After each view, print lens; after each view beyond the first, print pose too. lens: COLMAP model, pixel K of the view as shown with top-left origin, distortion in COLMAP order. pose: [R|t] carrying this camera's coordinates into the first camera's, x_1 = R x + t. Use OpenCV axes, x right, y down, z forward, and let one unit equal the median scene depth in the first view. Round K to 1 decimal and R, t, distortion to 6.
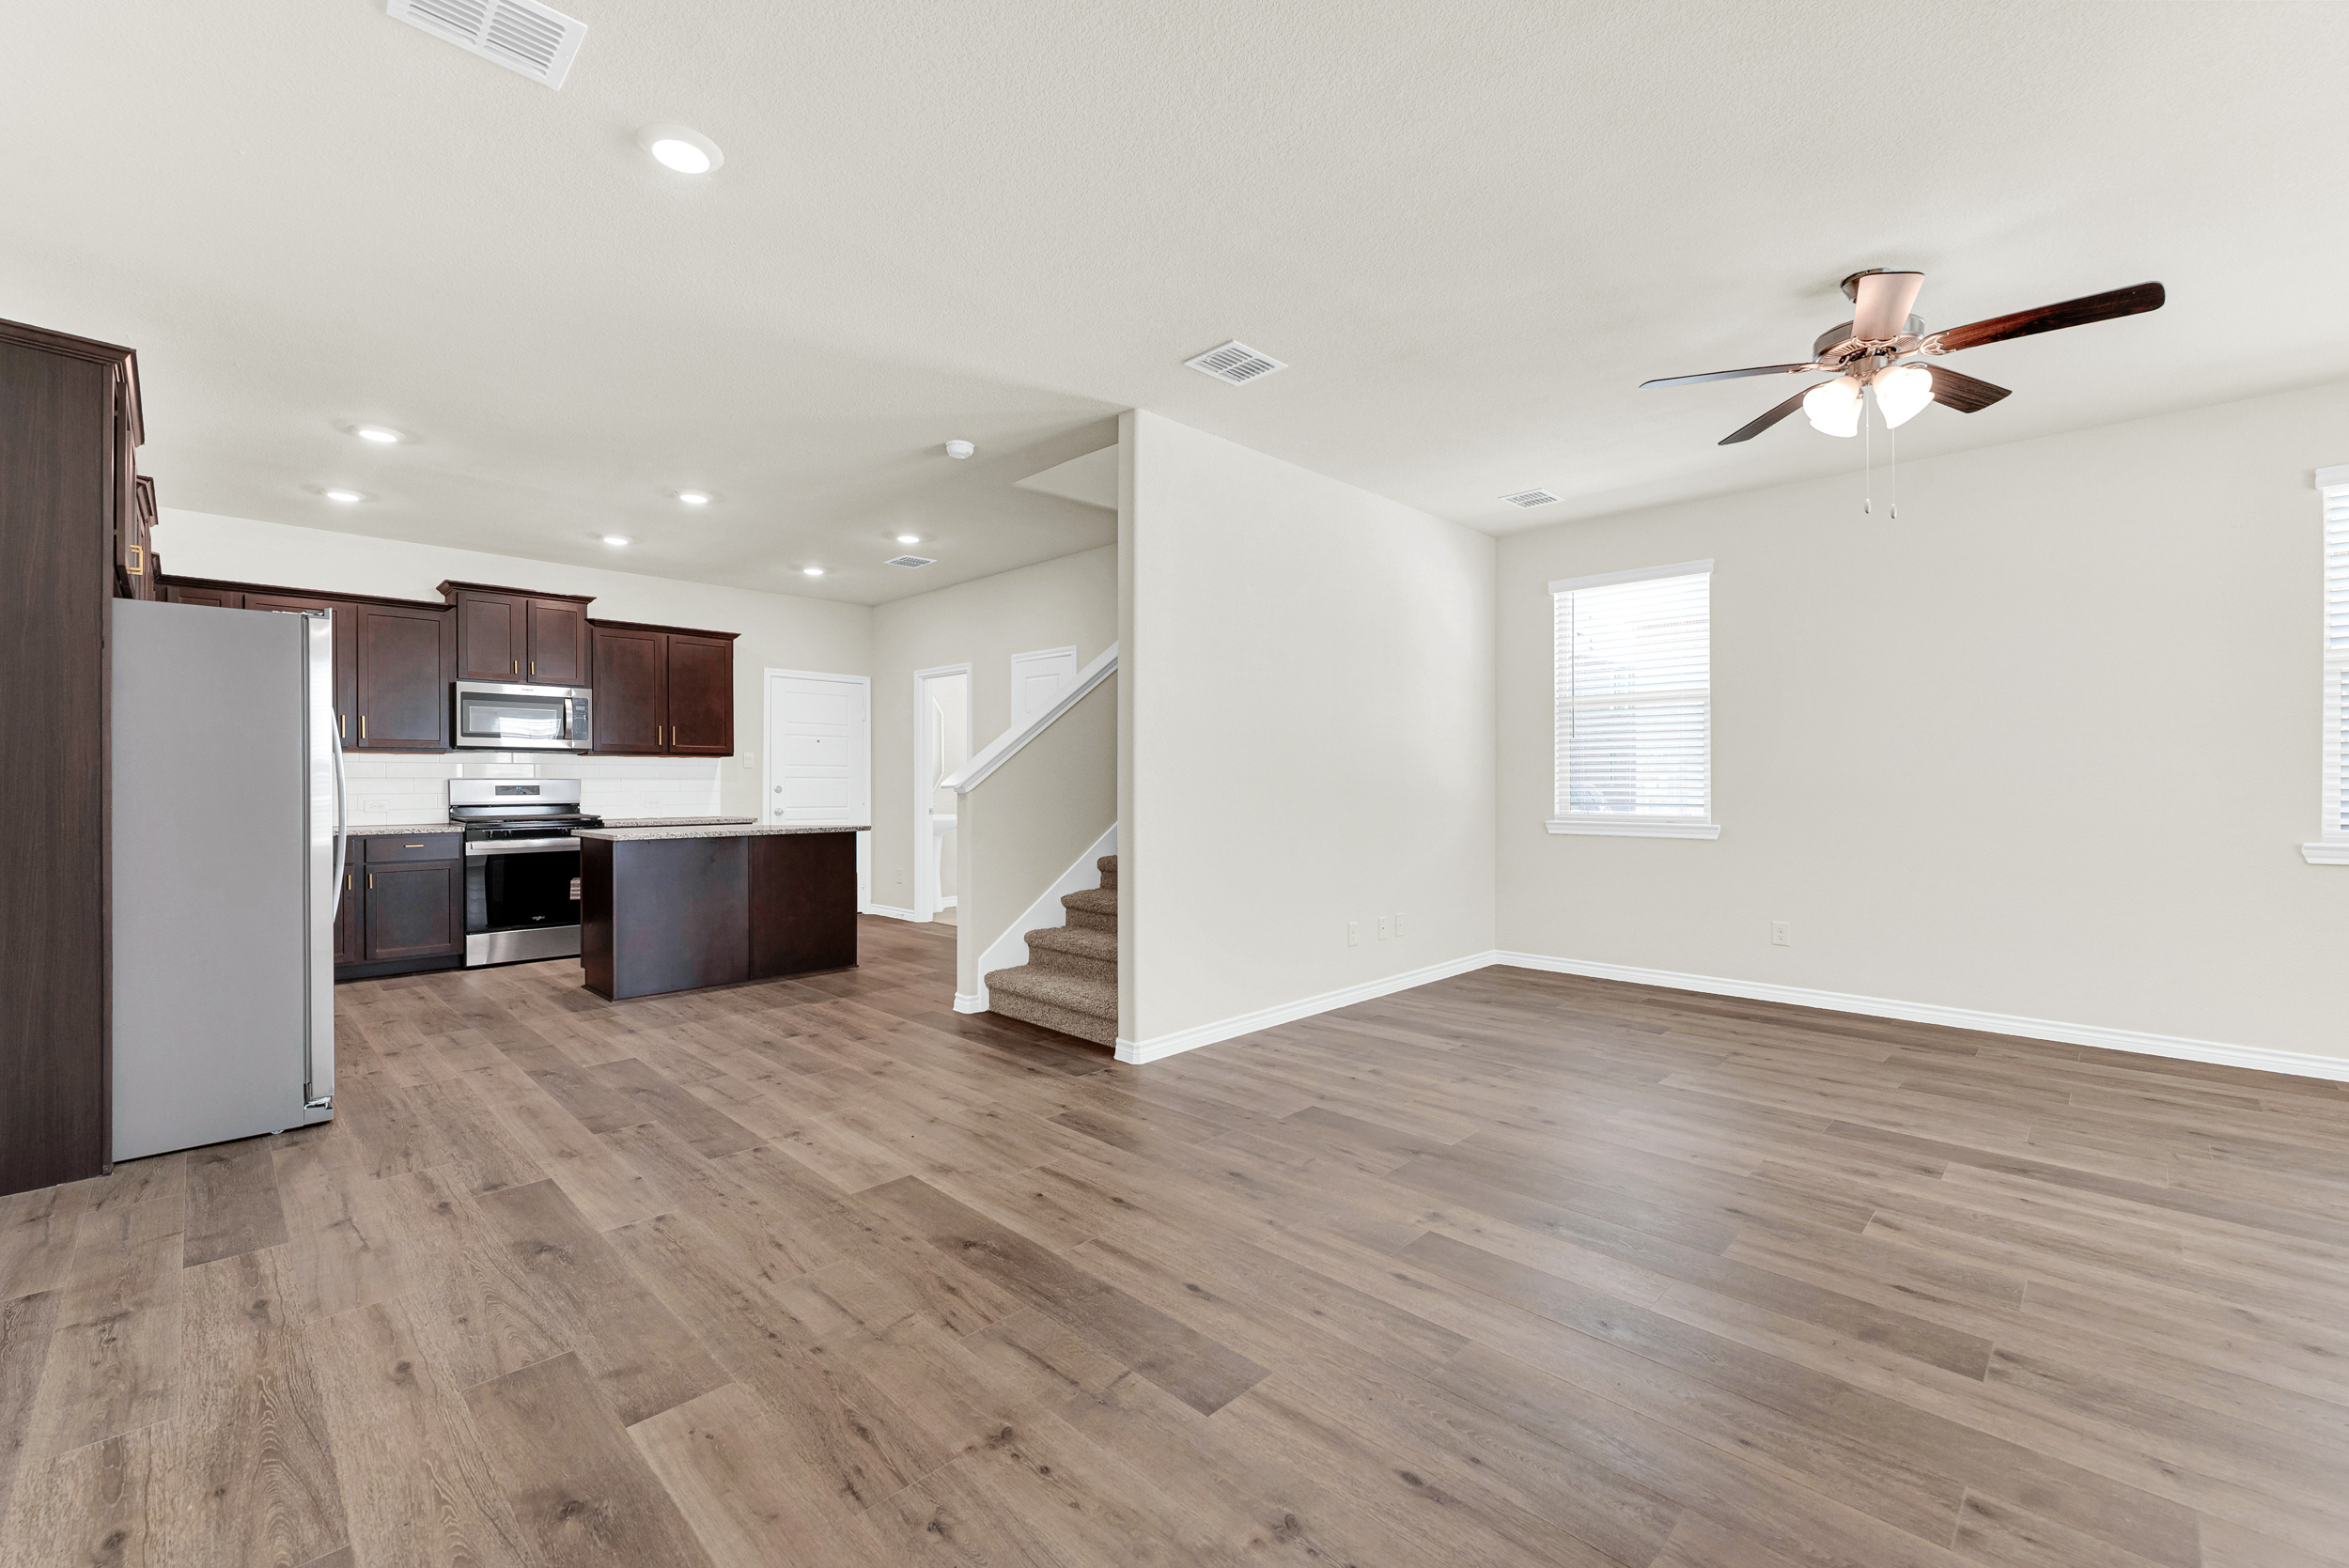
lens RADIAL K [[965.4, 0, 1210.1], [0, 965.4, 787.0], [0, 0, 1]] dist [-0.004748, 0.000208]
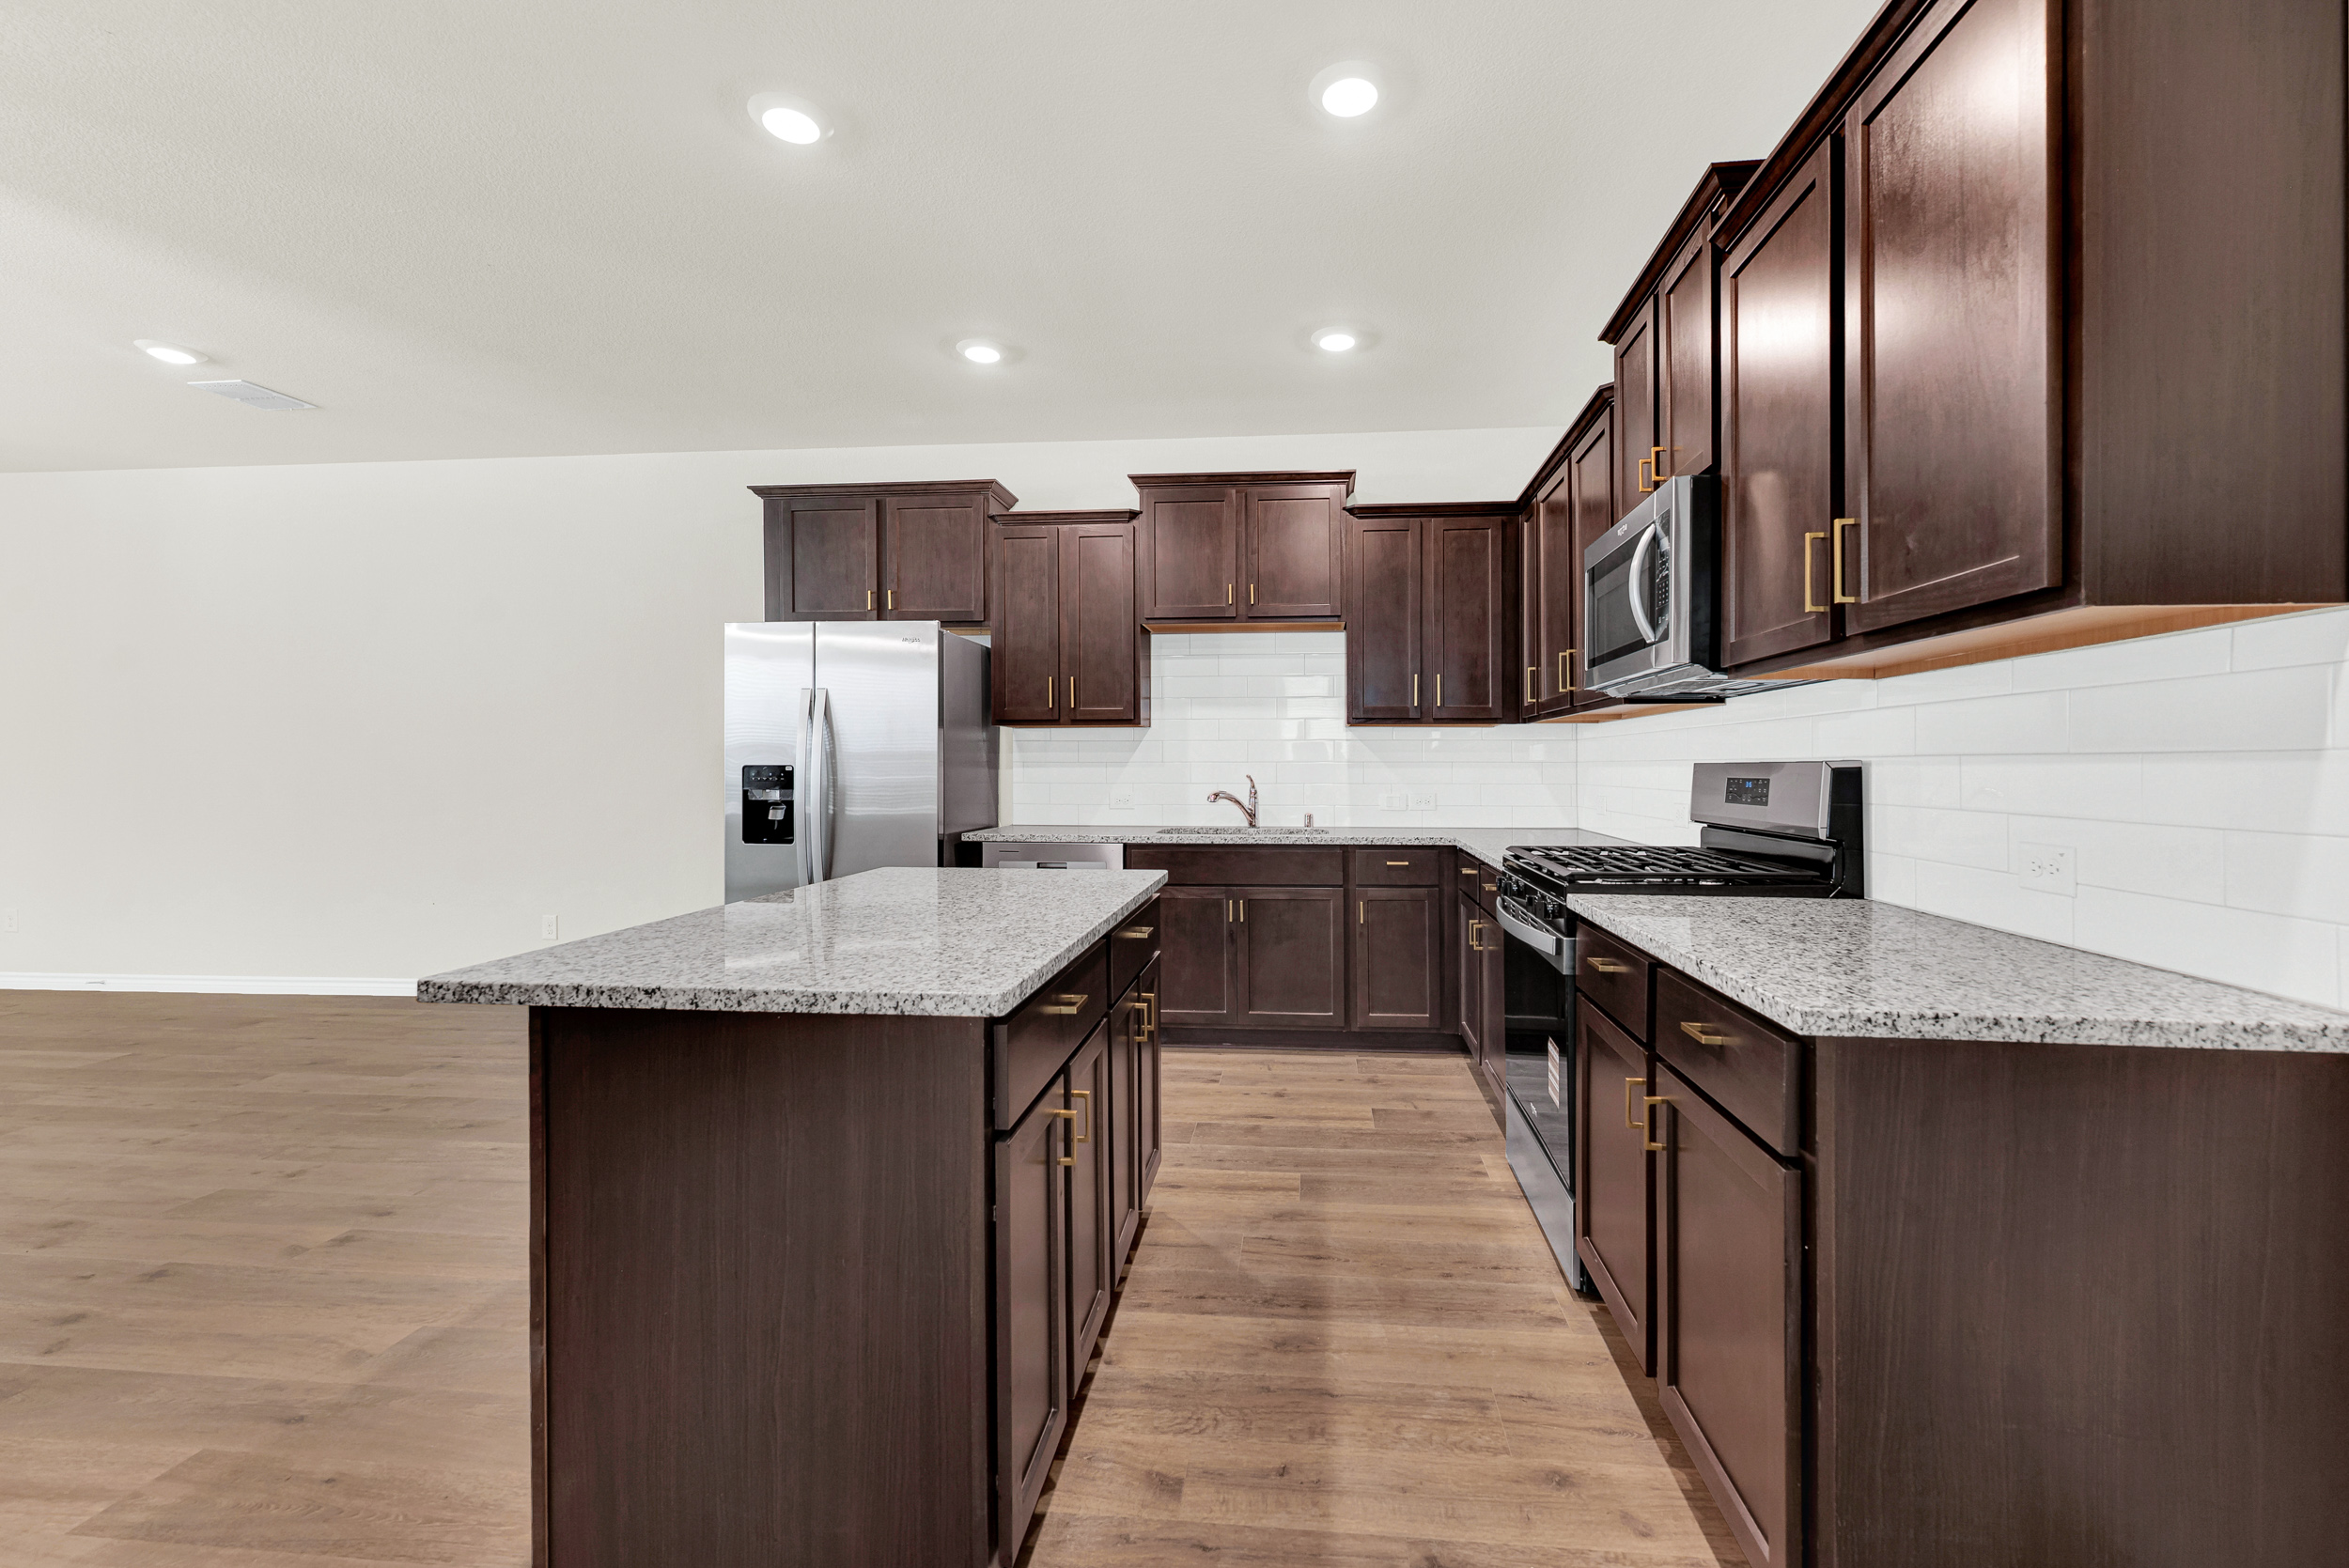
lens RADIAL K [[965.4, 0, 1193.4], [0, 965.4, 769.1], [0, 0, 1]] dist [-0.004748, 0.000208]
pose [[-0.795704, 0.004596, -0.605668, -0.358072], [-0.002168, 0.999943, 0.010436, -0.006180], [0.605681, 0.009617, -0.795649, 1.256752]]
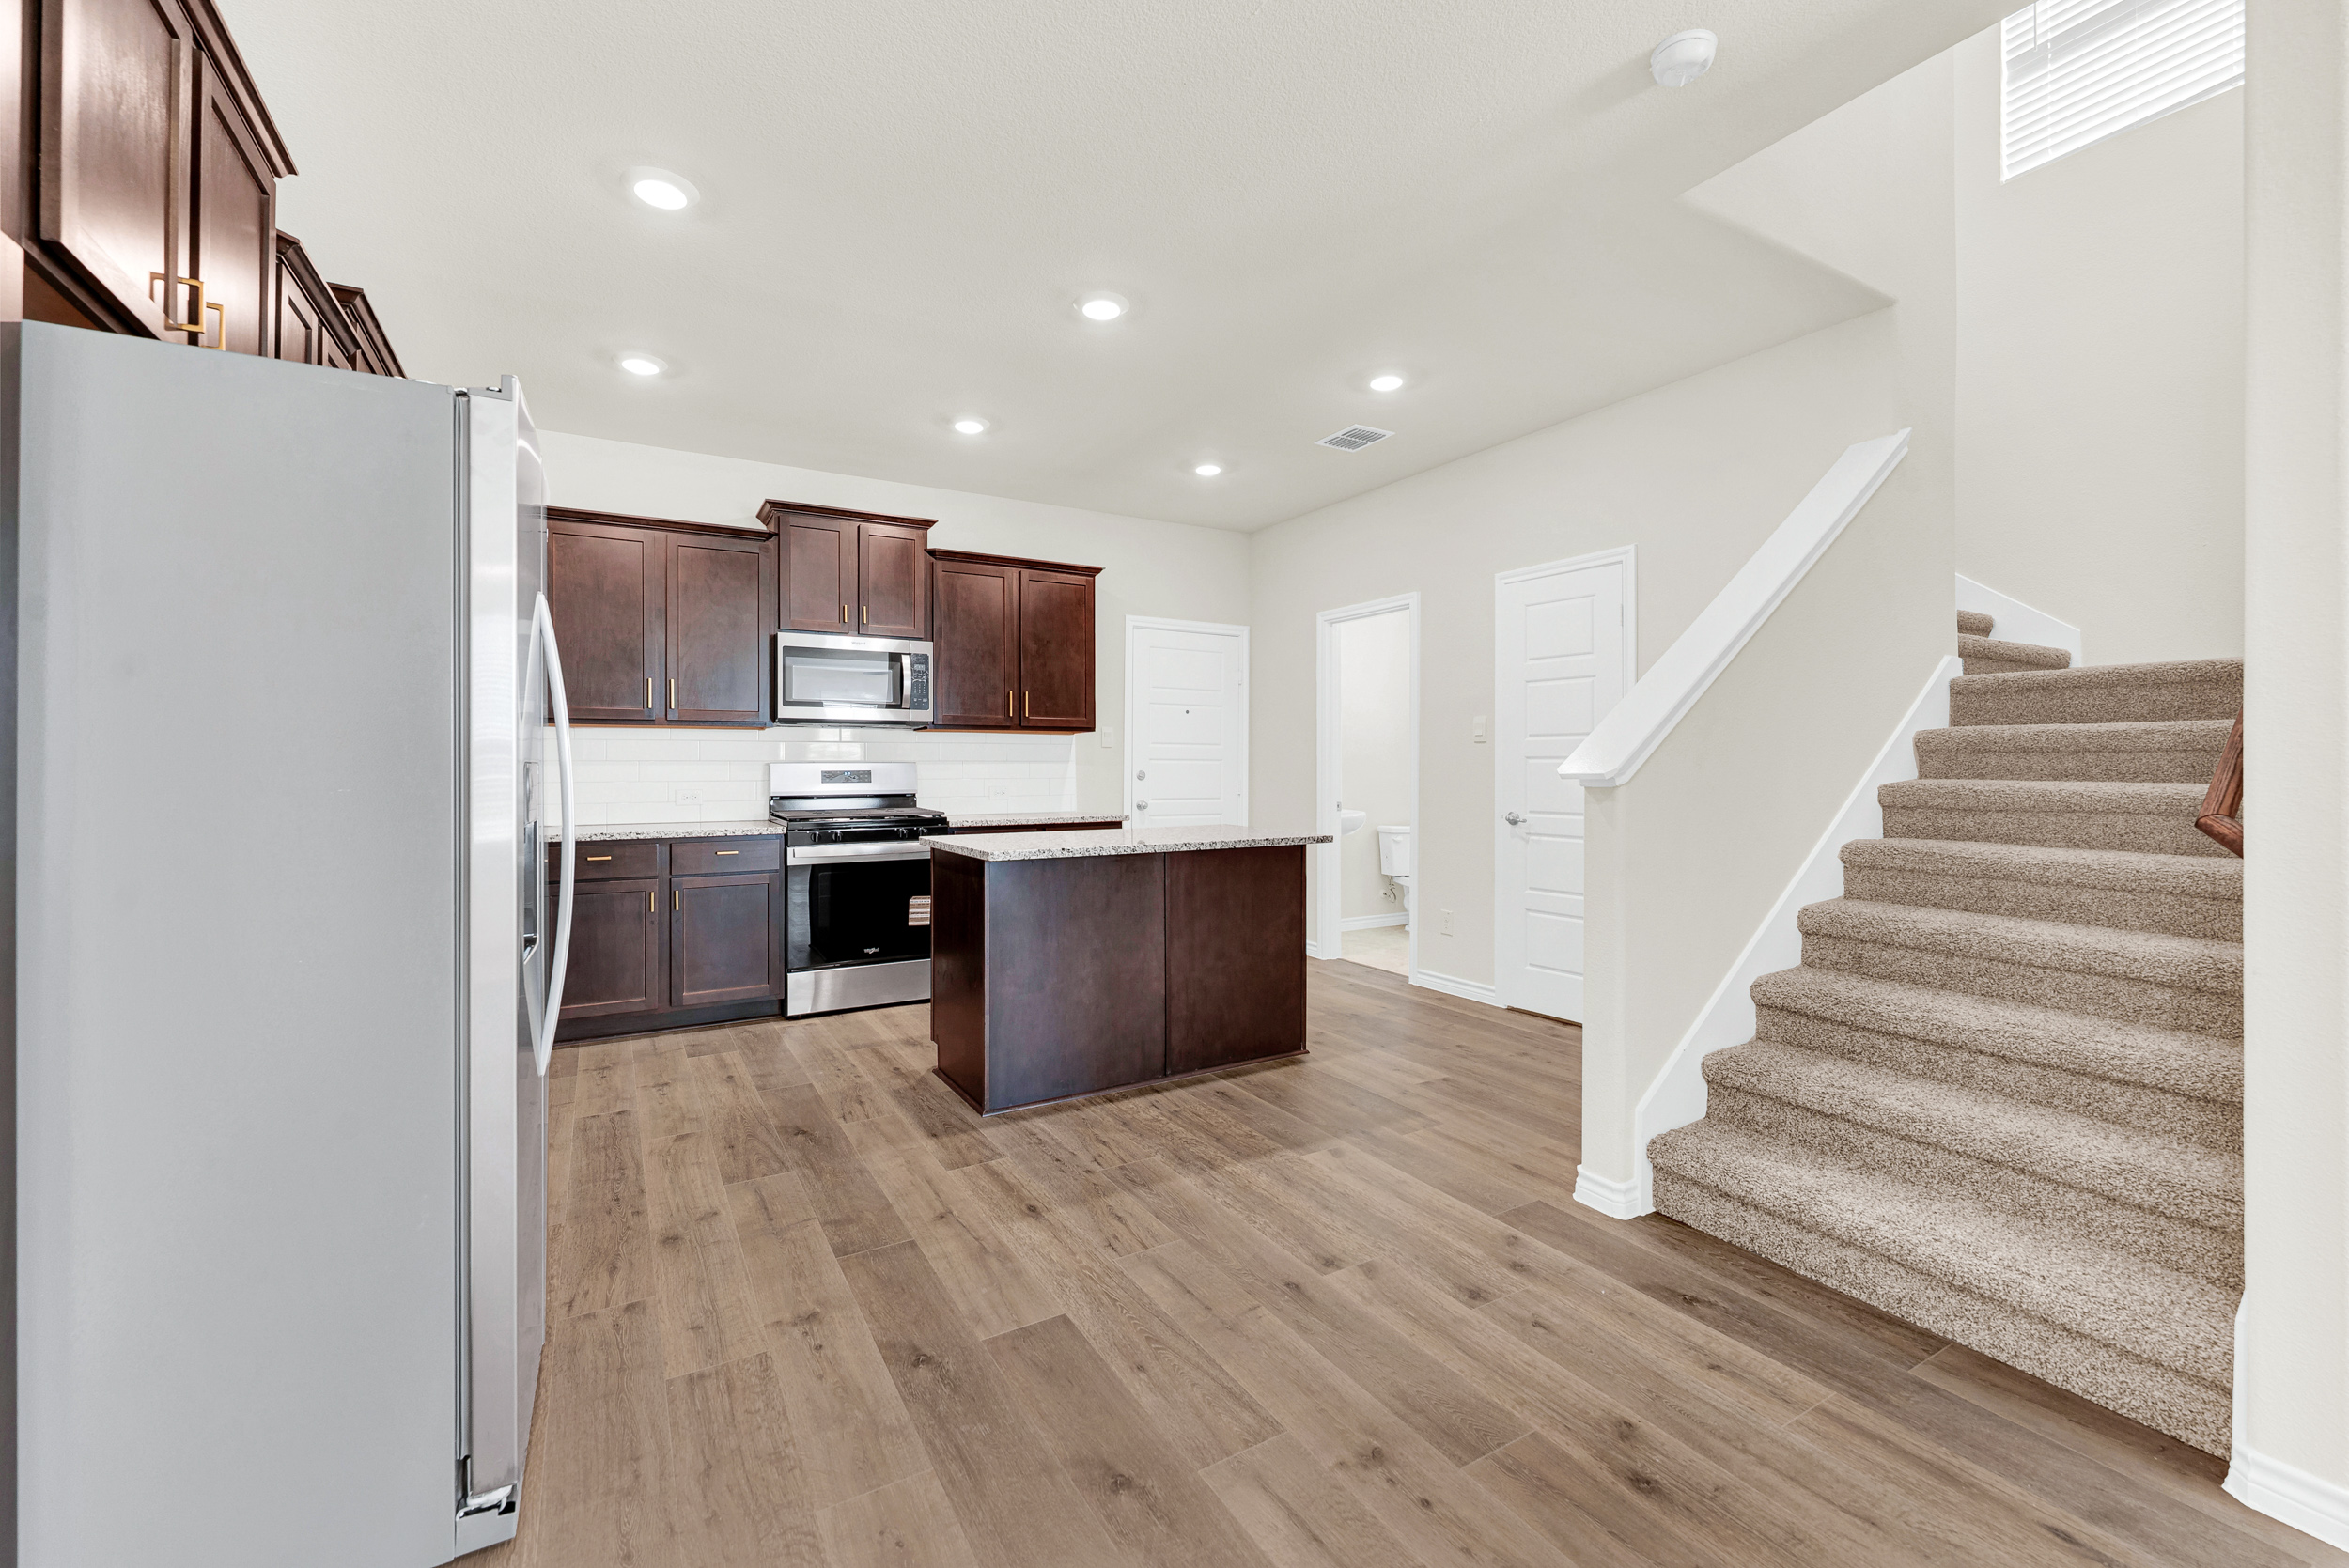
lens RADIAL K [[965.4, 0, 1184.3], [0, 965.4, 762.3], [0, 0, 1]] dist [-0.004748, 0.000208]
pose [[0.962810, -0.001234, -0.270175, -0.272046], [-0.000789, 0.999972, -0.007376, -0.003047], [0.270177, 0.007315, 0.962783, 0.359308]]
